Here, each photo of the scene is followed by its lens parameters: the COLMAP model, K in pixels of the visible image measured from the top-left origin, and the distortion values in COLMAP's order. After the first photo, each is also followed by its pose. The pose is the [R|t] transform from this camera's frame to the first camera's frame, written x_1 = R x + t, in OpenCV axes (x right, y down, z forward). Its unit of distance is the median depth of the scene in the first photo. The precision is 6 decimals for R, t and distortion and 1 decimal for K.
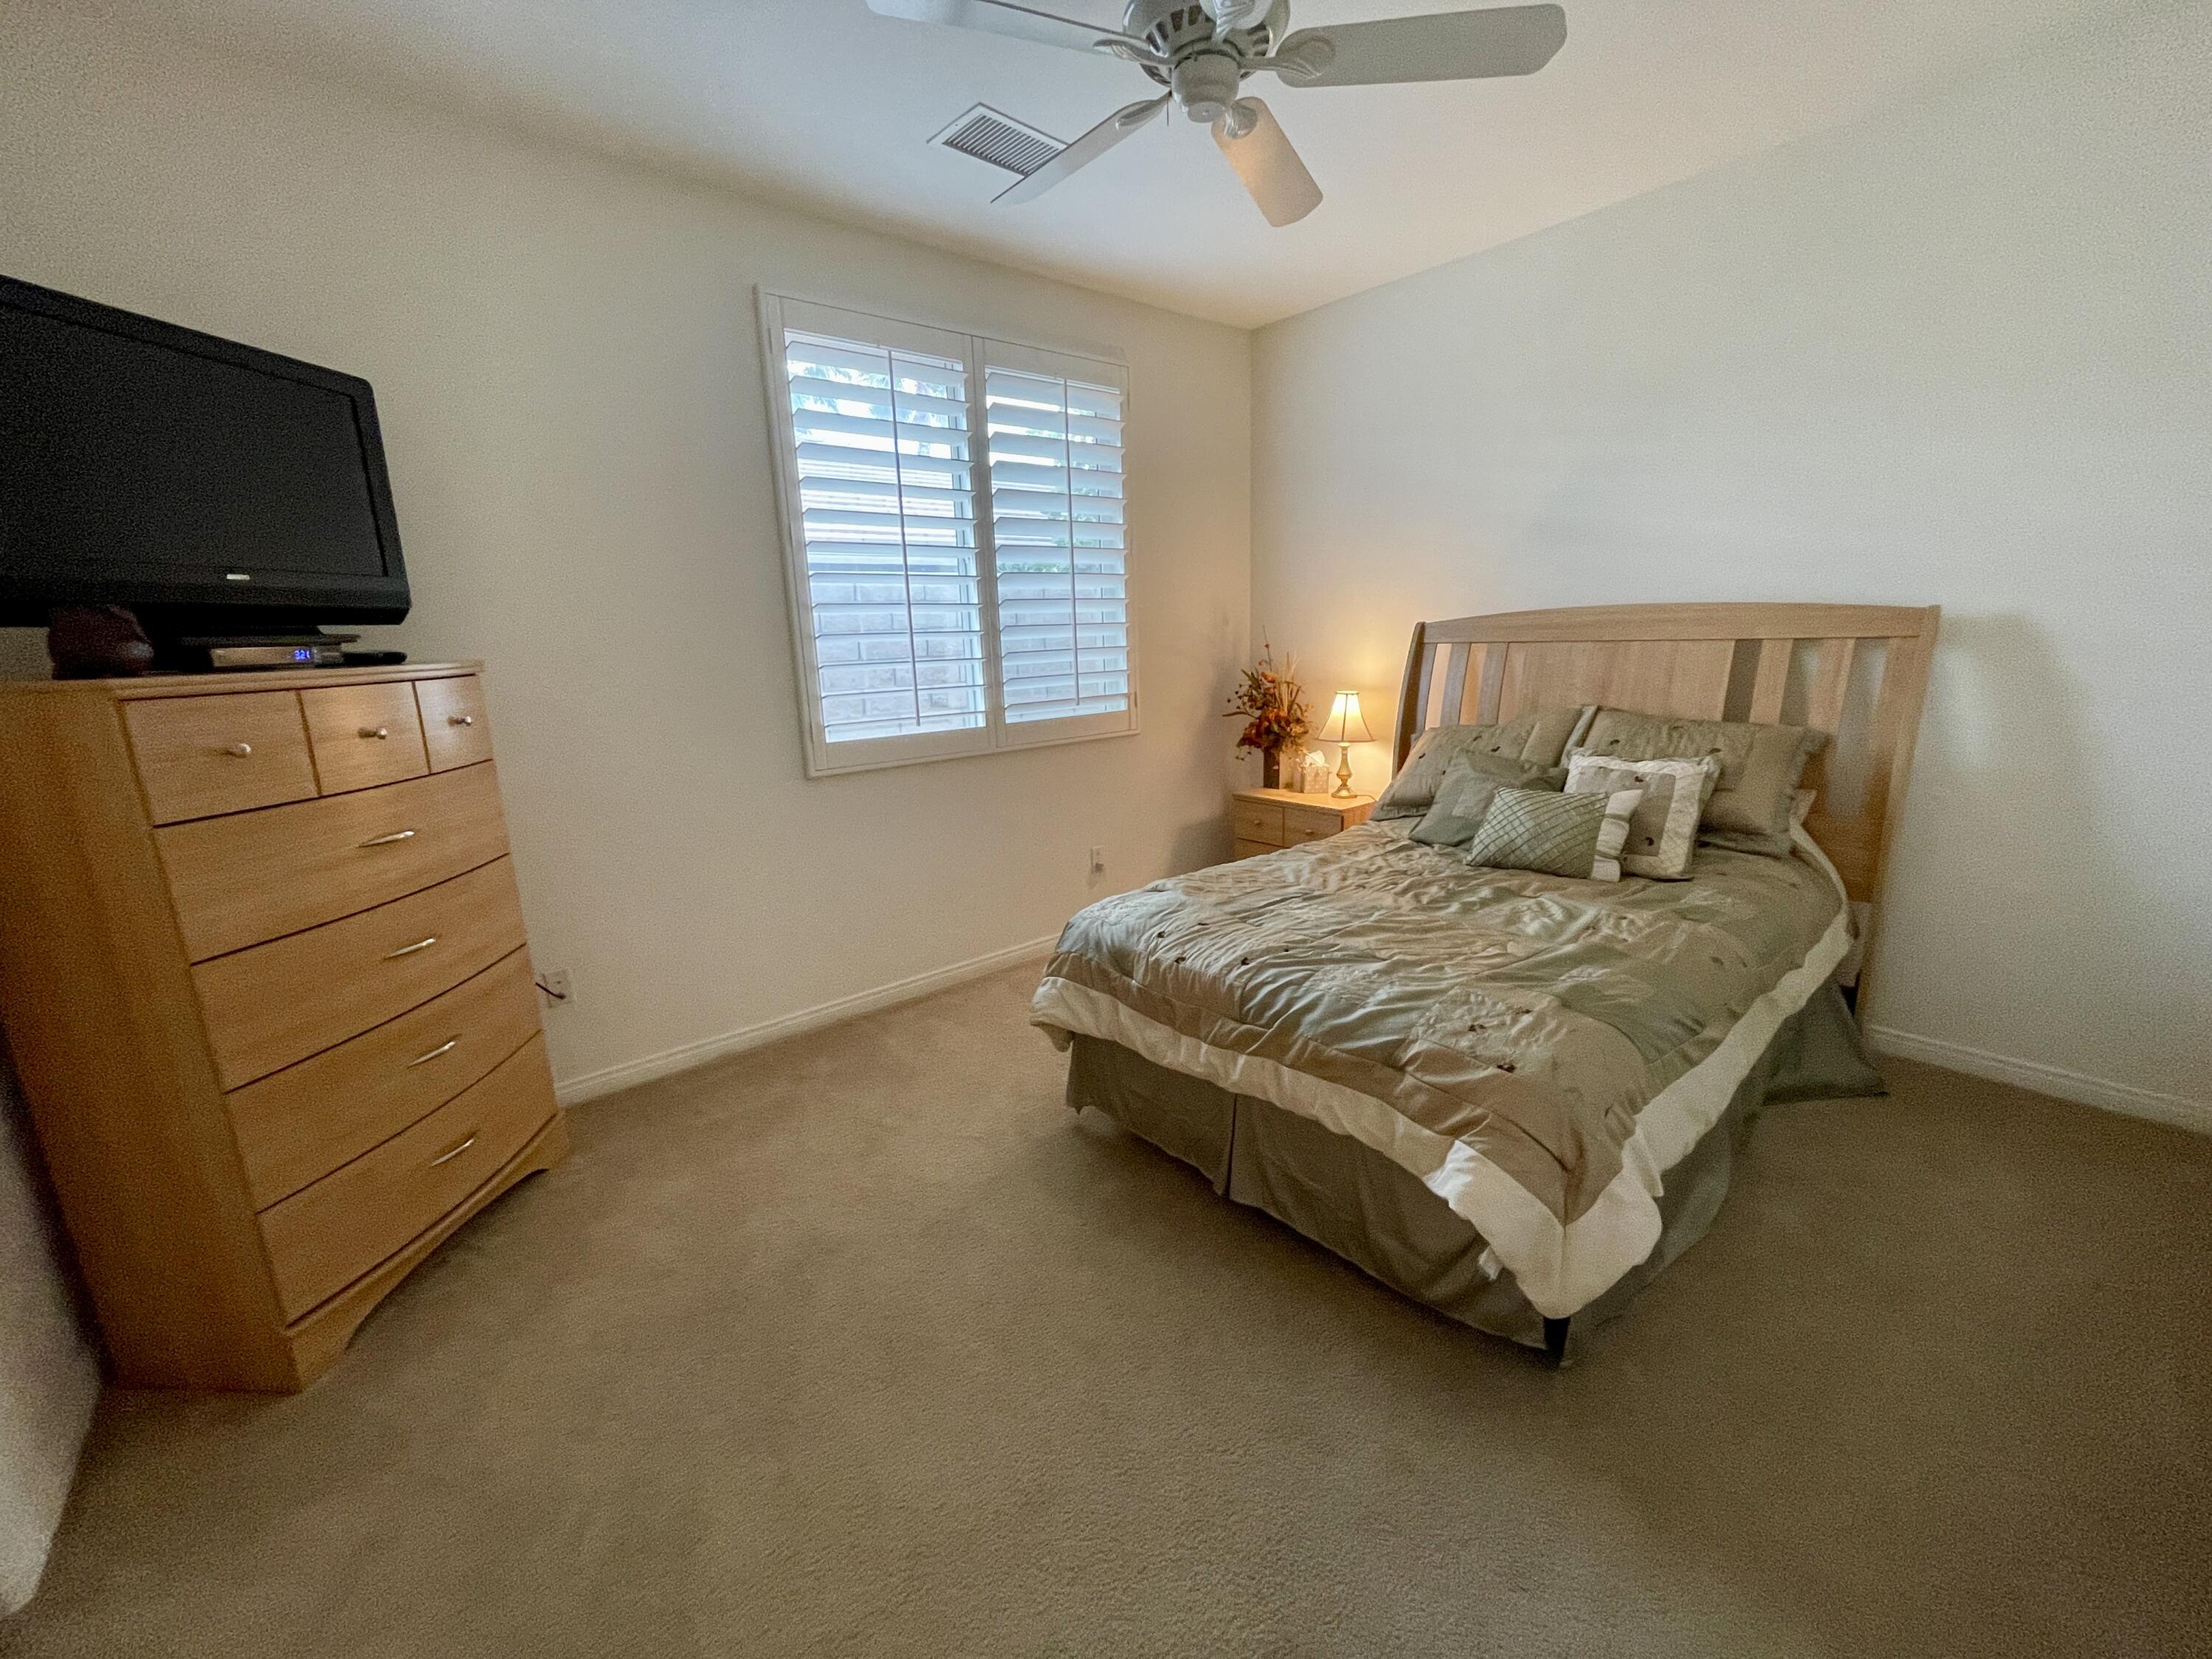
lens RADIAL K [[896.7, 0, 1109.0], [0, 896.7, 833.9], [0, 0, 1]] dist [-0.001044, 0.000152]
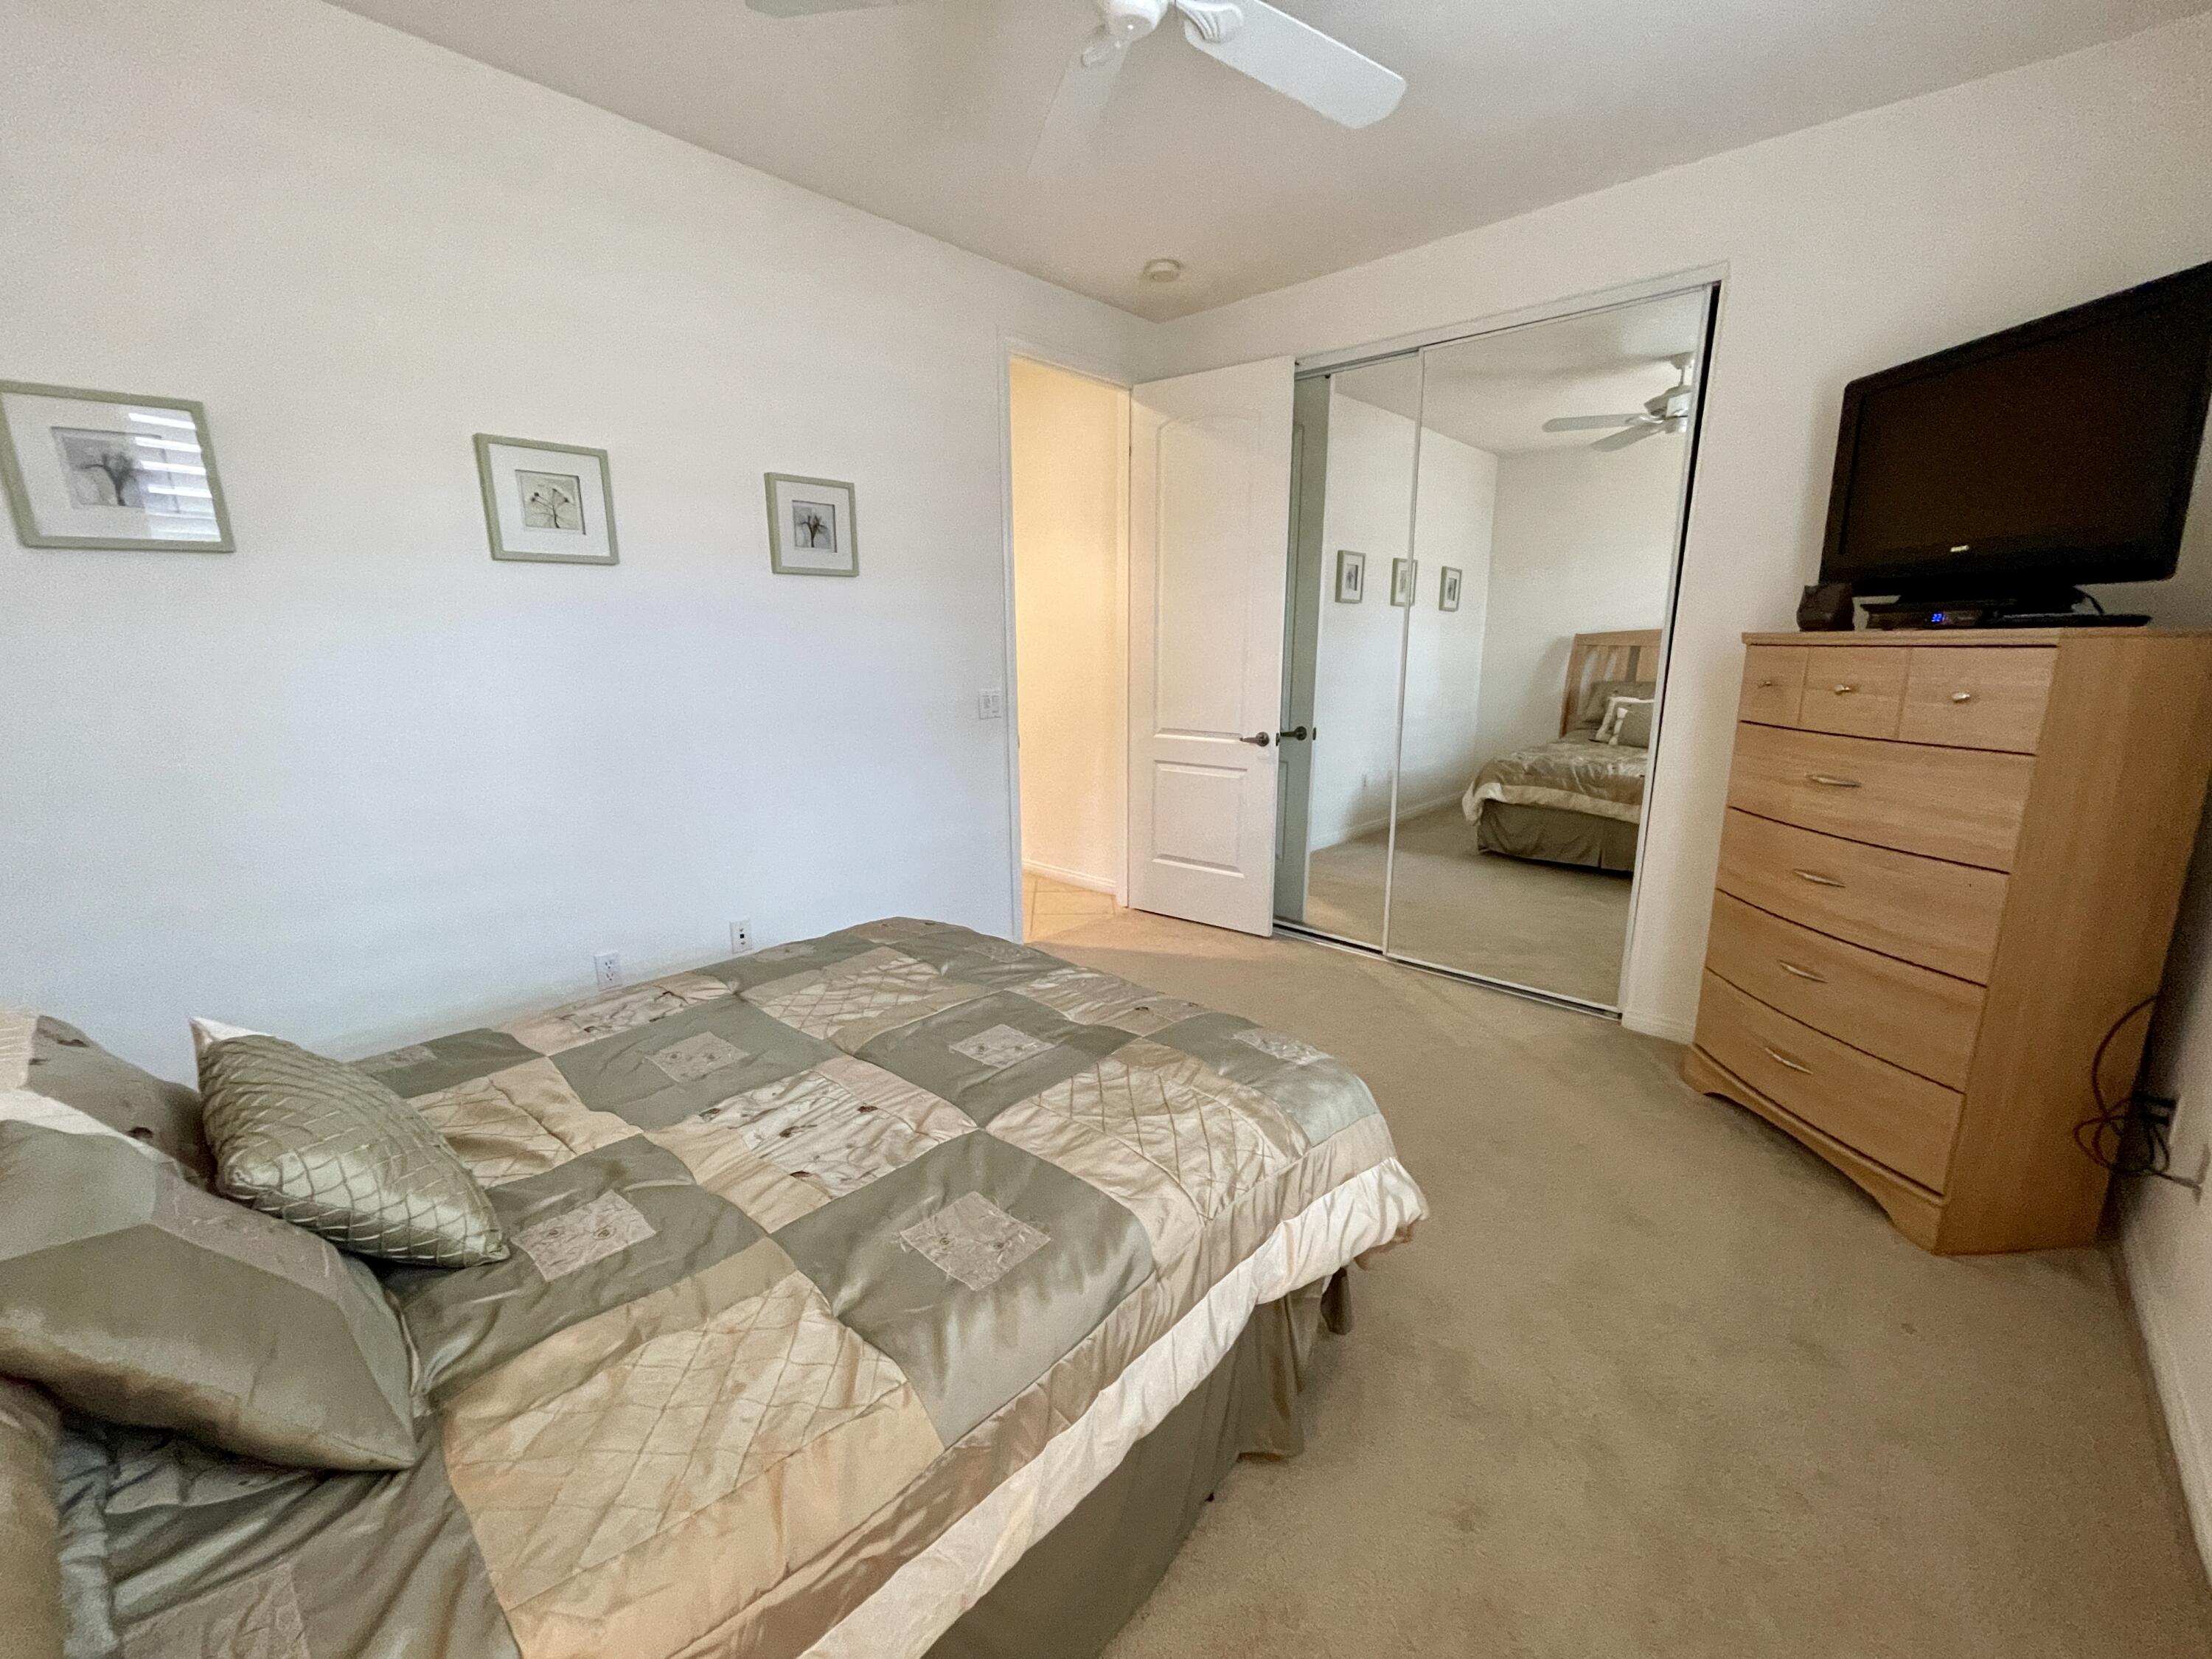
lens RADIAL K [[896.7, 0, 1109.0], [0, 896.7, 833.9], [0, 0, 1]] dist [-0.001044, 0.000152]
pose [[-0.992498, 0.062153, -0.105288, 0.156812], [0.010931, 0.902810, 0.429900, -0.256338], [0.121774, 0.425524, -0.896716, 1.138232]]
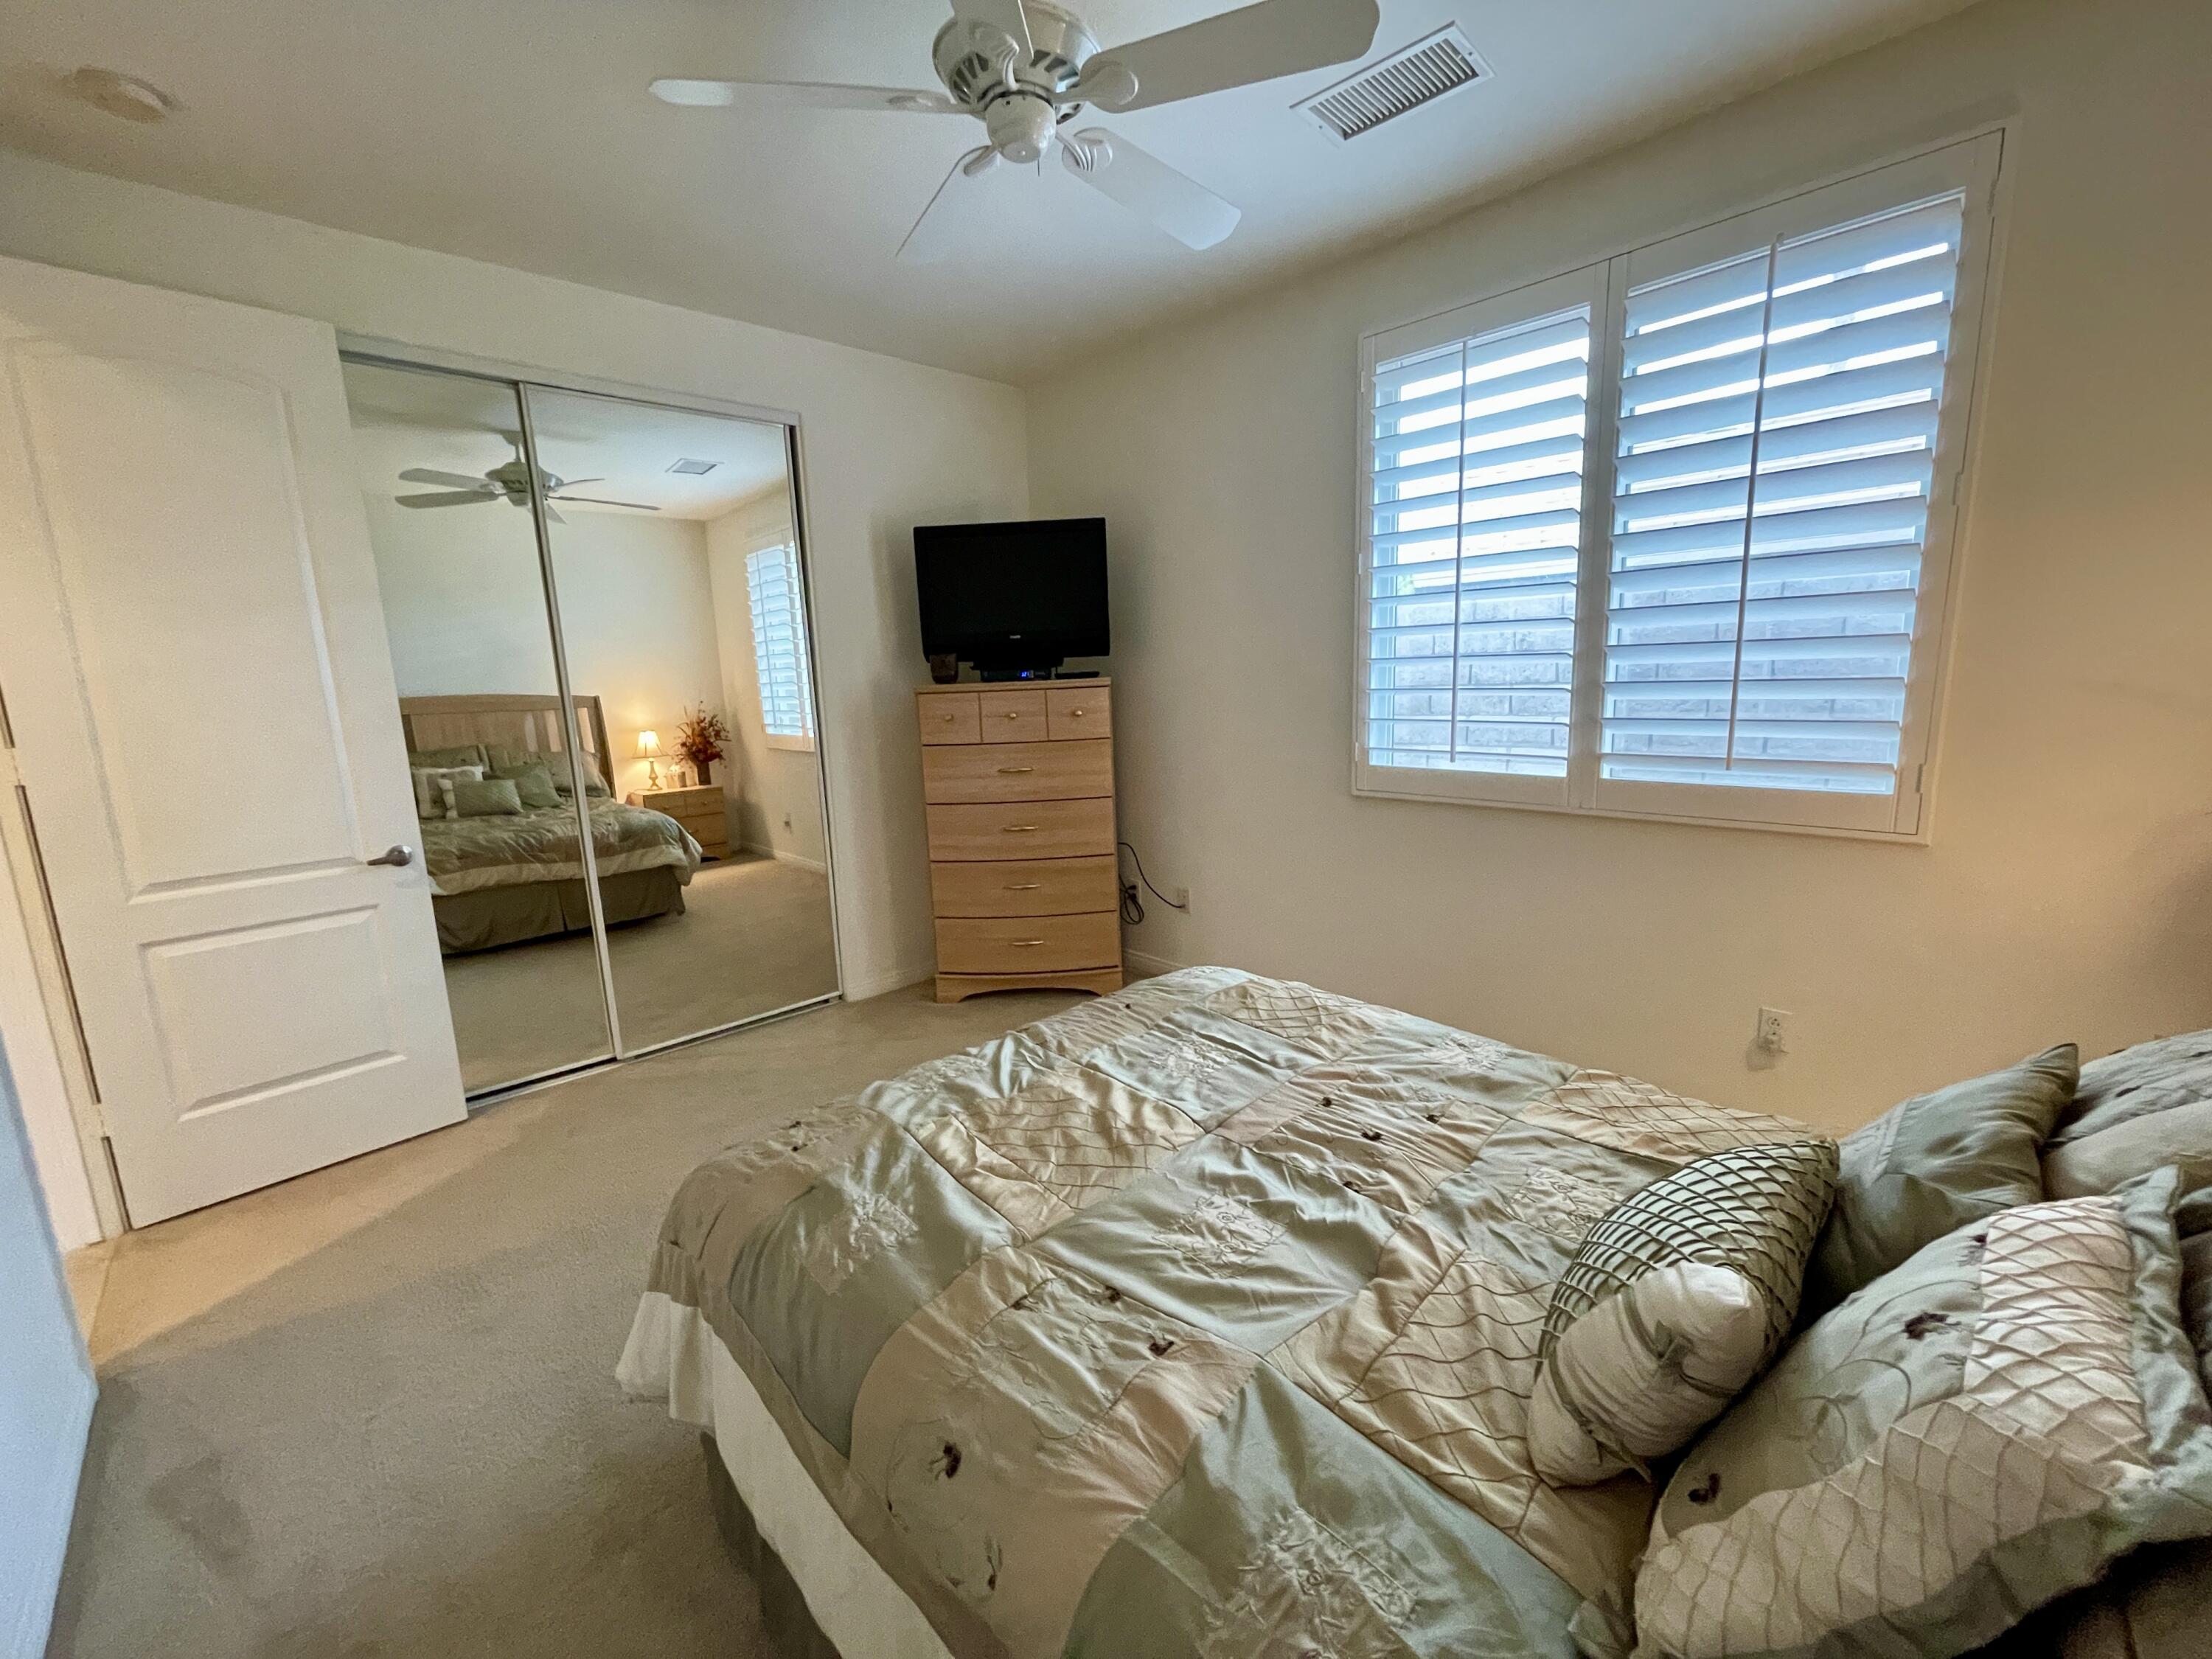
lens RADIAL K [[896.7, 0, 1109.0], [0, 896.7, 833.9], [0, 0, 1]] dist [-0.001044, 0.000152]
pose [[0.055057, 0.210825, -0.975972, 0.663833], [-0.190020, 0.961803, 0.197045, -0.166733], [0.980235, 0.174605, 0.093015, 0.615097]]
